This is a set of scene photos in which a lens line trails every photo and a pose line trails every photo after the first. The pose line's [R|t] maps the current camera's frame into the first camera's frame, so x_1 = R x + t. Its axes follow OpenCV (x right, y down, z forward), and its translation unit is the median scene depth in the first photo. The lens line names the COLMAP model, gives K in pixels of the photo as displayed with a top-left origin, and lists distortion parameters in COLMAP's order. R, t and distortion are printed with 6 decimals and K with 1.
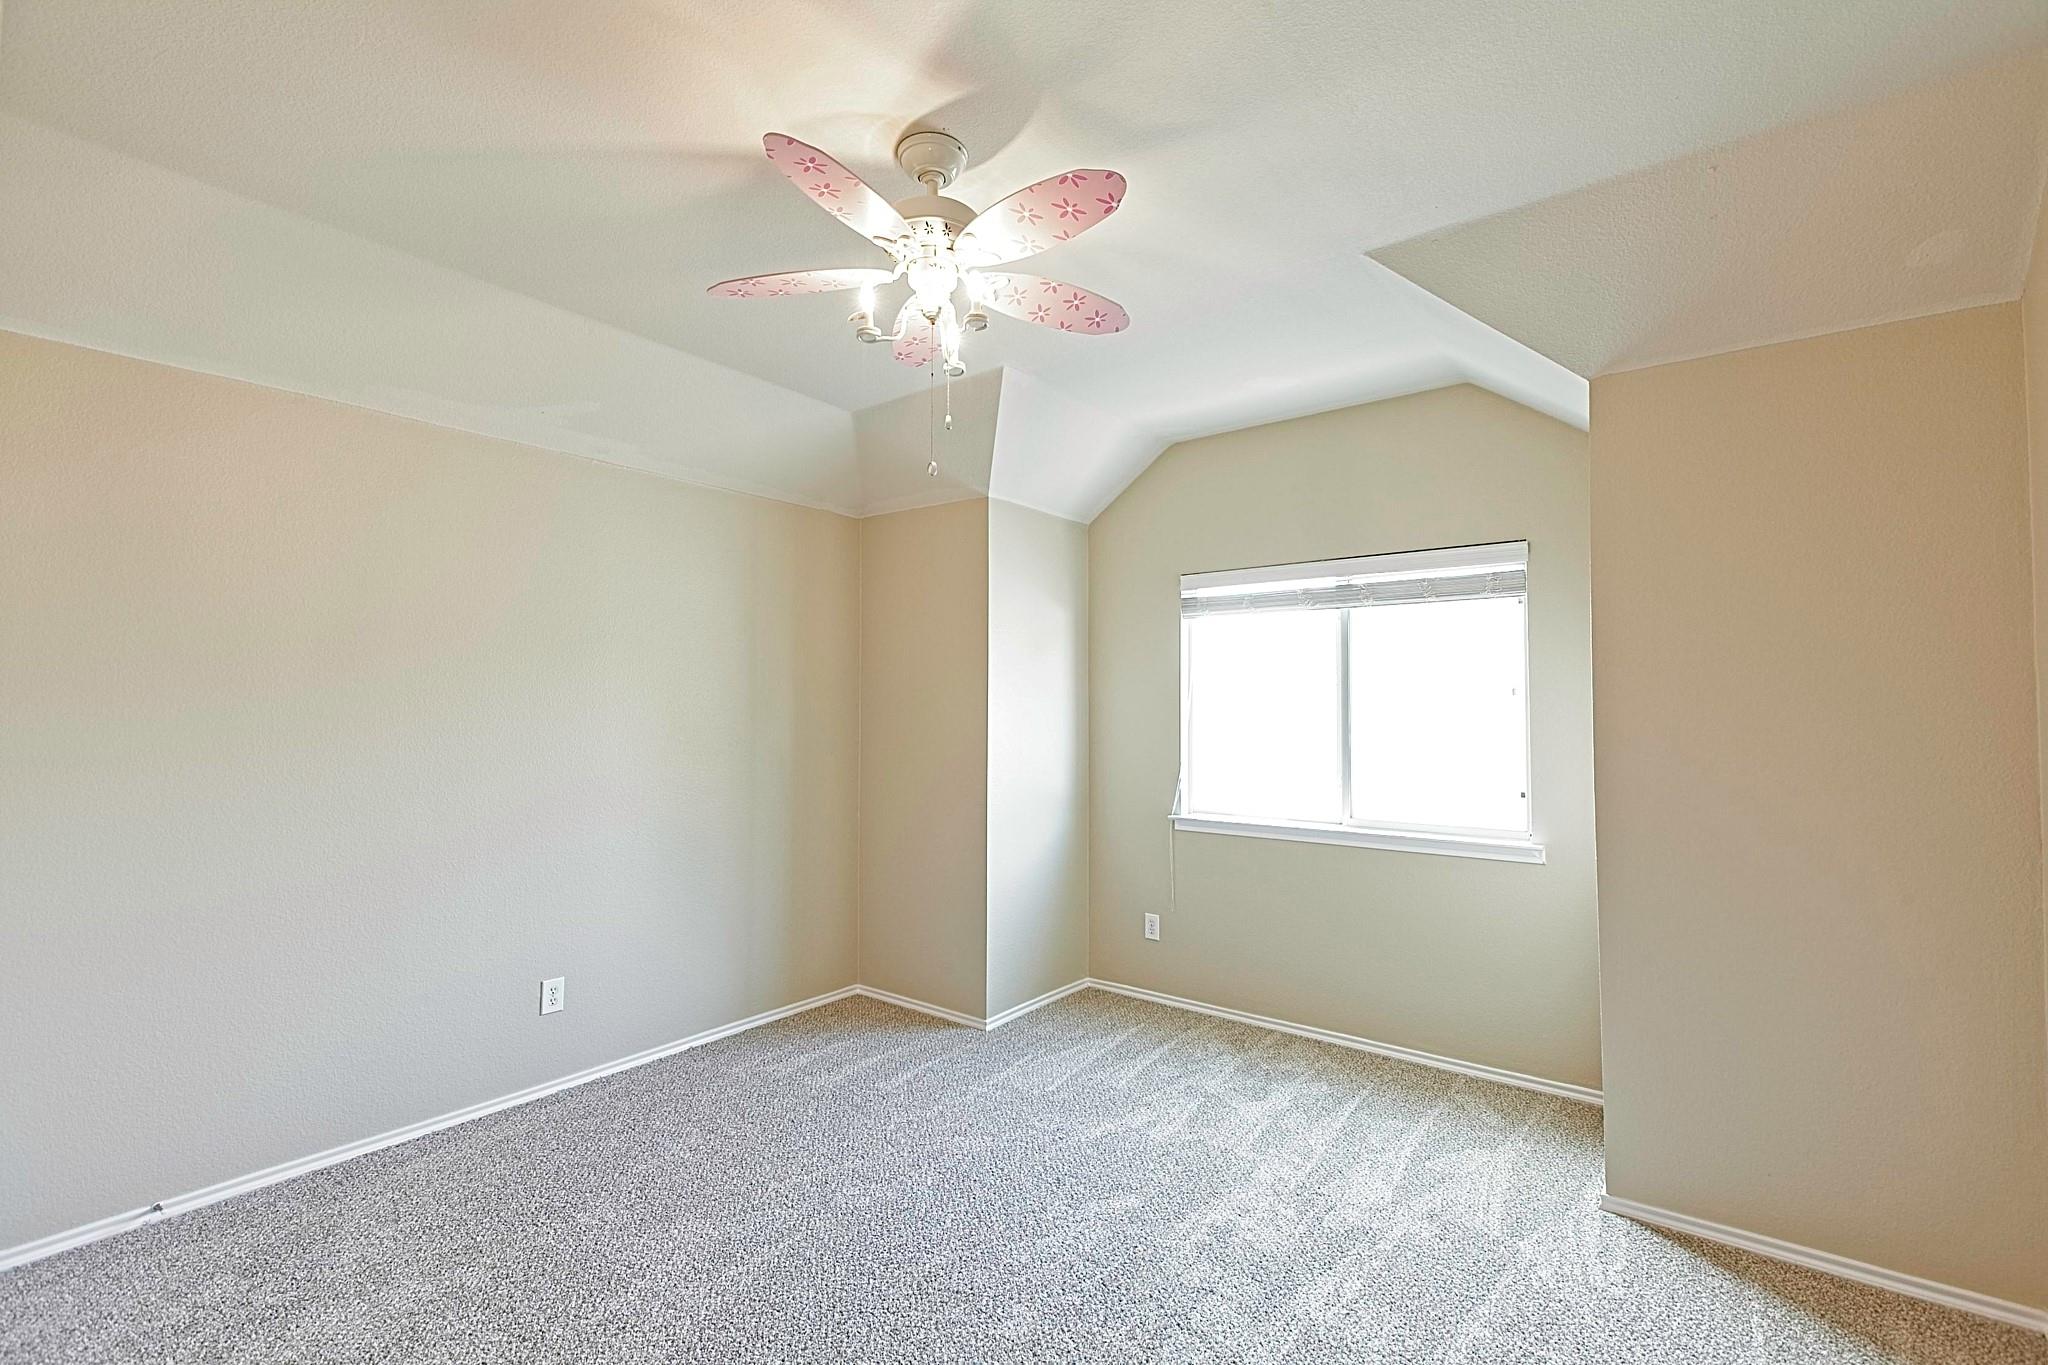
lens RADIAL K [[940.4, 0, 1029.4], [0, 940.4, 687.5], [0, 0, 1]] dist [0.002529, -0.005066]
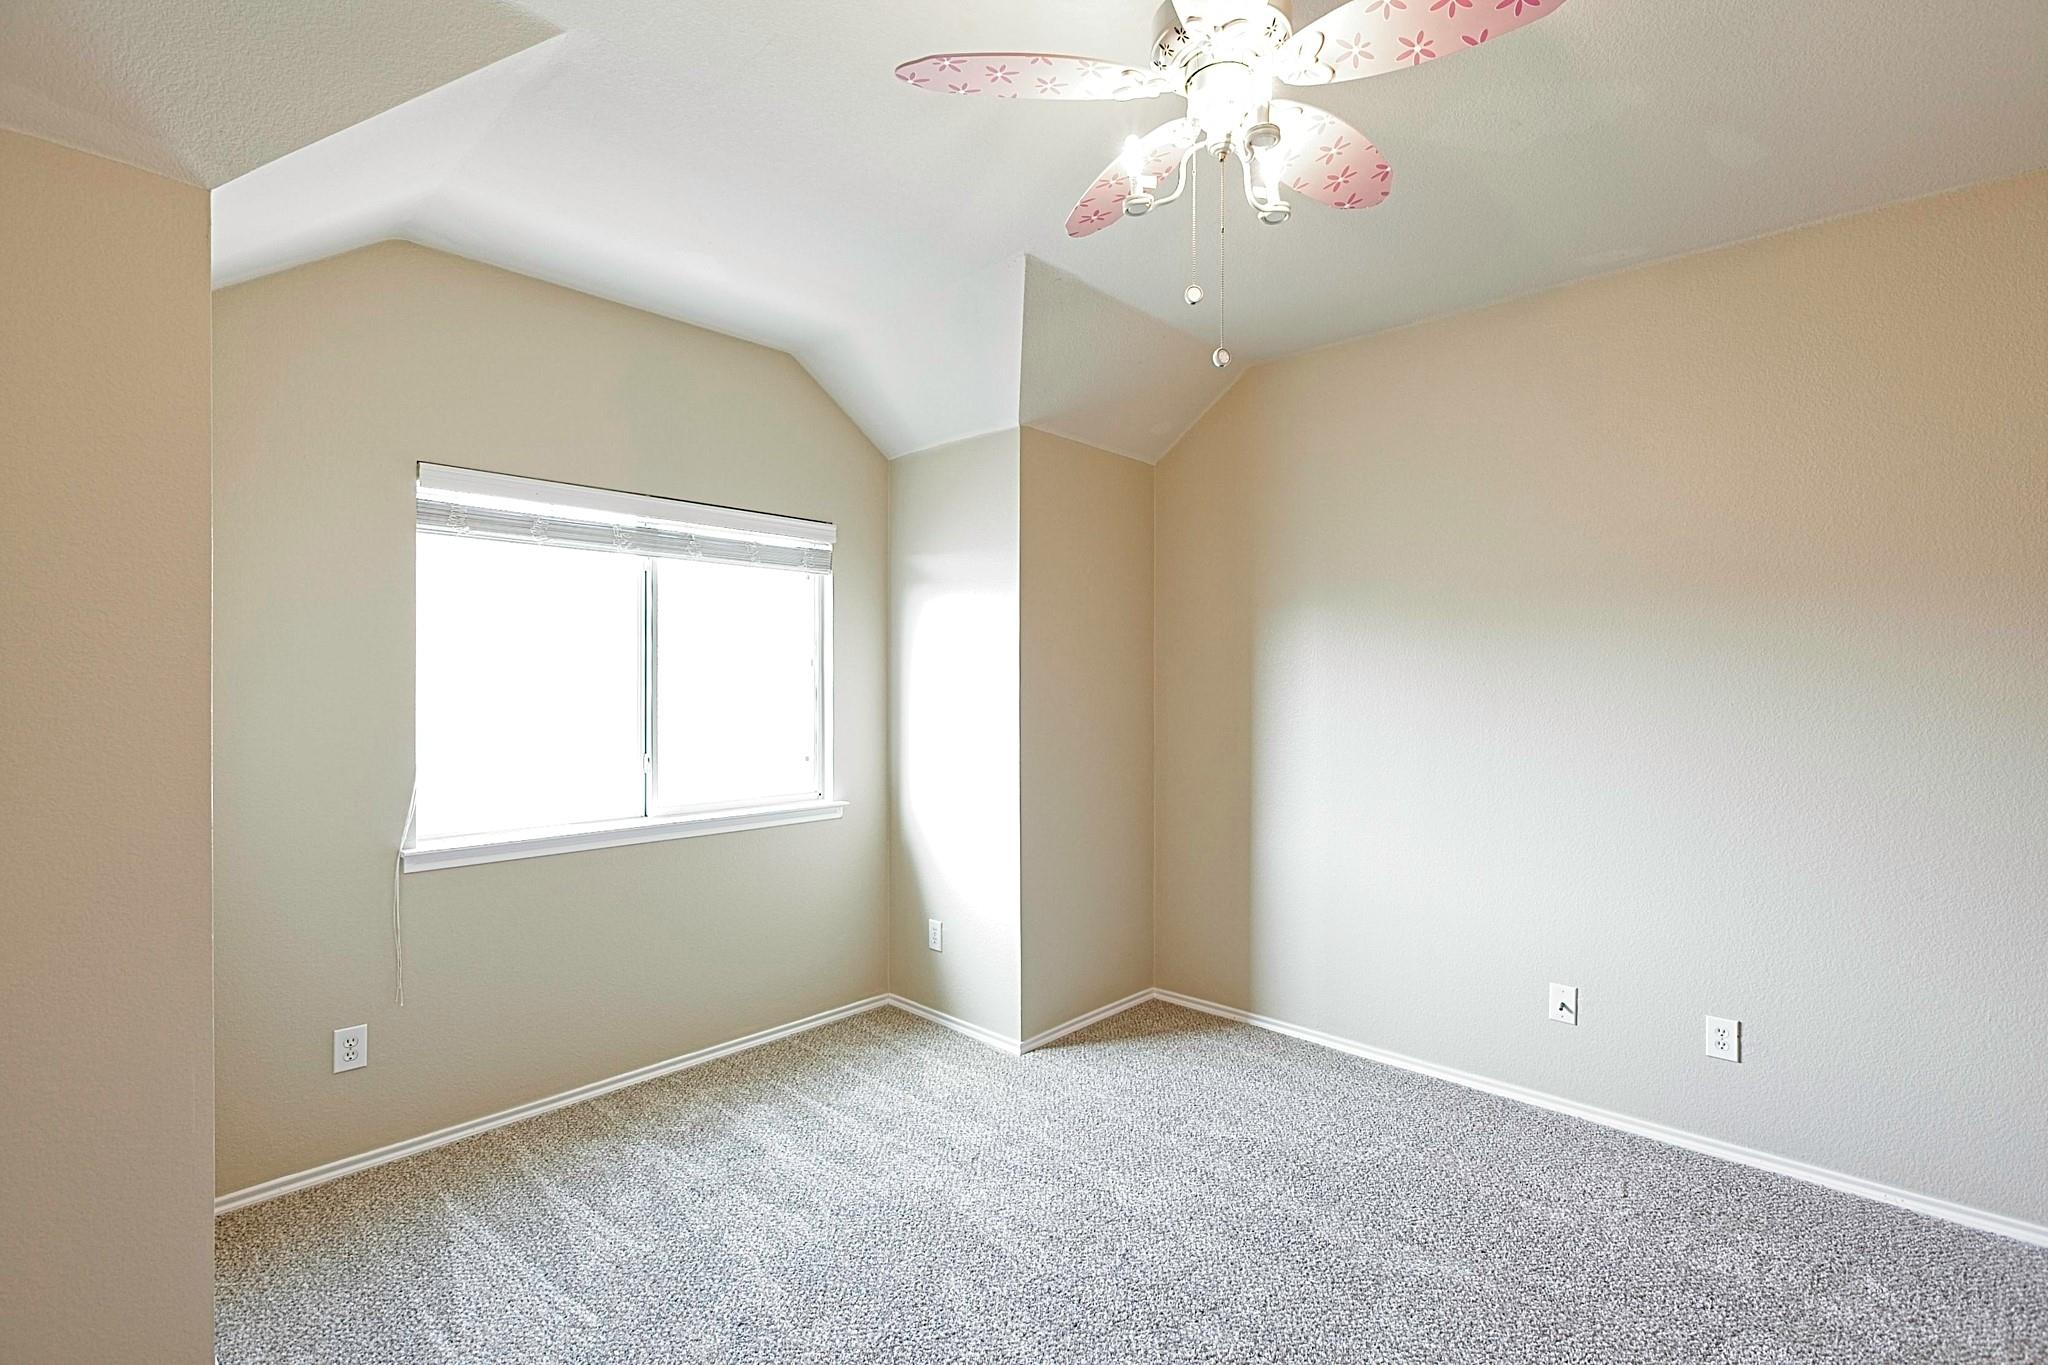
lens RADIAL K [[940.4, 0, 1029.4], [0, 940.4, 687.5], [0, 0, 1]] dist [0.002529, -0.005066]
pose [[0.060262, -0.010602, 0.998126, -0.516659], [-0.027694, 0.999541, 0.012289, 0.012653], [-0.997798, -0.028382, 0.059941, 0.664141]]
